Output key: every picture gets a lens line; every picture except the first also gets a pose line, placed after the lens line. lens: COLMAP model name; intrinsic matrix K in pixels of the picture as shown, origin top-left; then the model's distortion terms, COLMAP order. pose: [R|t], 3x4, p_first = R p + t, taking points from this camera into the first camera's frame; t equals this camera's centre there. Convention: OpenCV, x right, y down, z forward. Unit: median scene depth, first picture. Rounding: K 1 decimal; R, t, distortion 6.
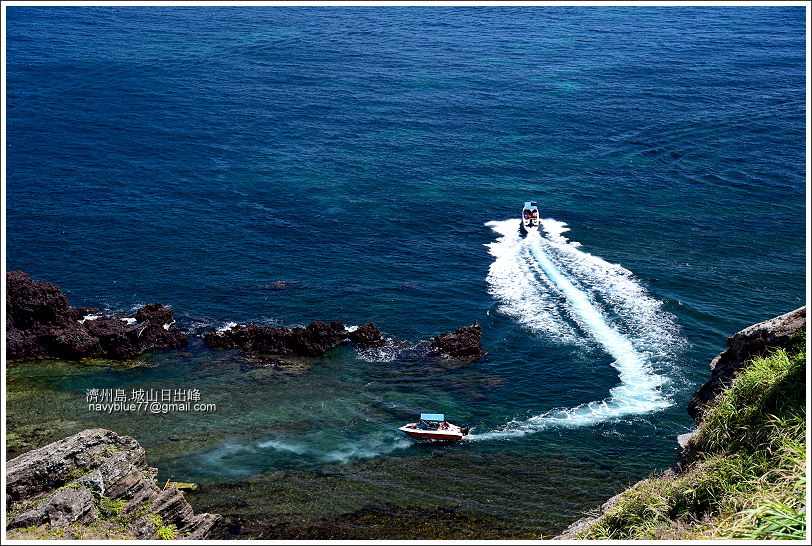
lens RADIAL K [[1524.2, 0, 403.4], [0, 1524.2, 268.7], [0, 0, 1]] dist [0.511659, 0.000000]
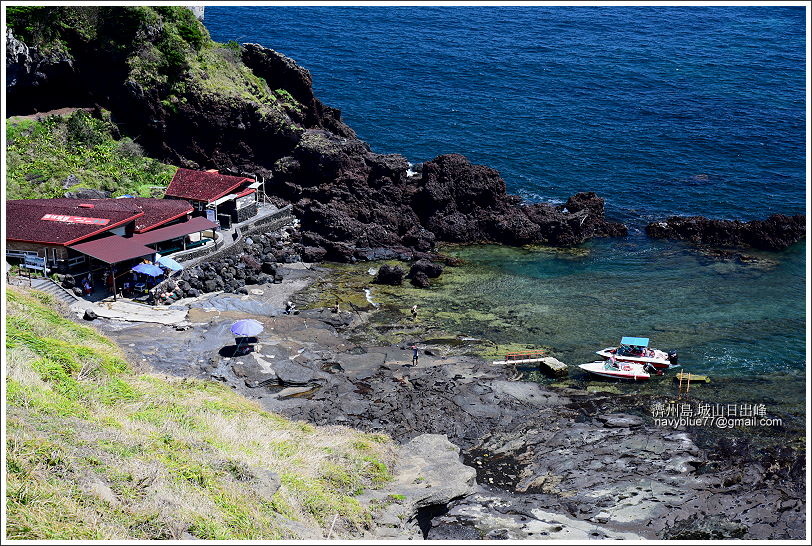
lens RADIAL K [[1524.2, 0, 404.8], [0, 1524.2, 279.1], [0, 0, 1]] dist [0.511659, 0.000000]
pose [[0.991206, 0.036620, -0.127161, -0.685036], [-0.029044, 0.997719, 0.060930, 0.099029], [0.129102, -0.056701, 0.990009, 0.199332]]
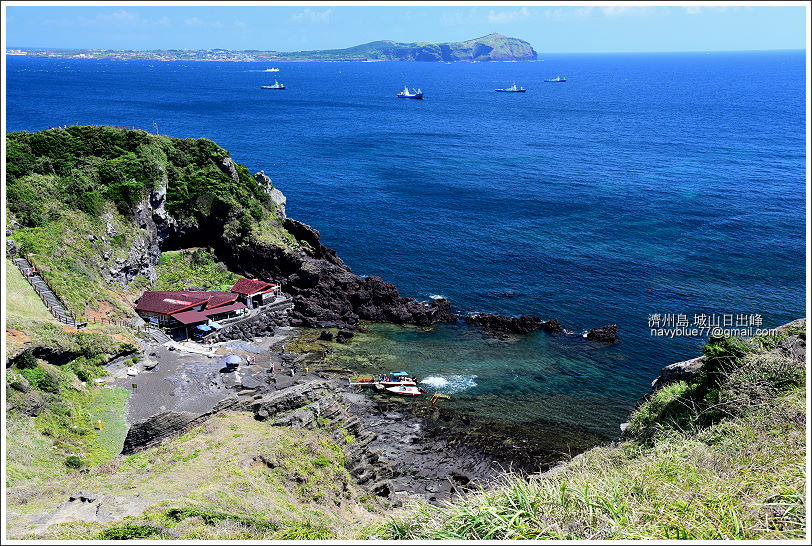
lens RADIAL K [[813.2, 0, 403.0], [0, 813.2, 271.5], [0, 0, 1]] dist [0.059953, 0.000000]
pose [[0.968599, 0.074068, -0.237337, 0.129560], [-0.075782, 0.997123, 0.001905, -0.039864], [0.236796, 0.016141, 0.971425, 0.053635]]
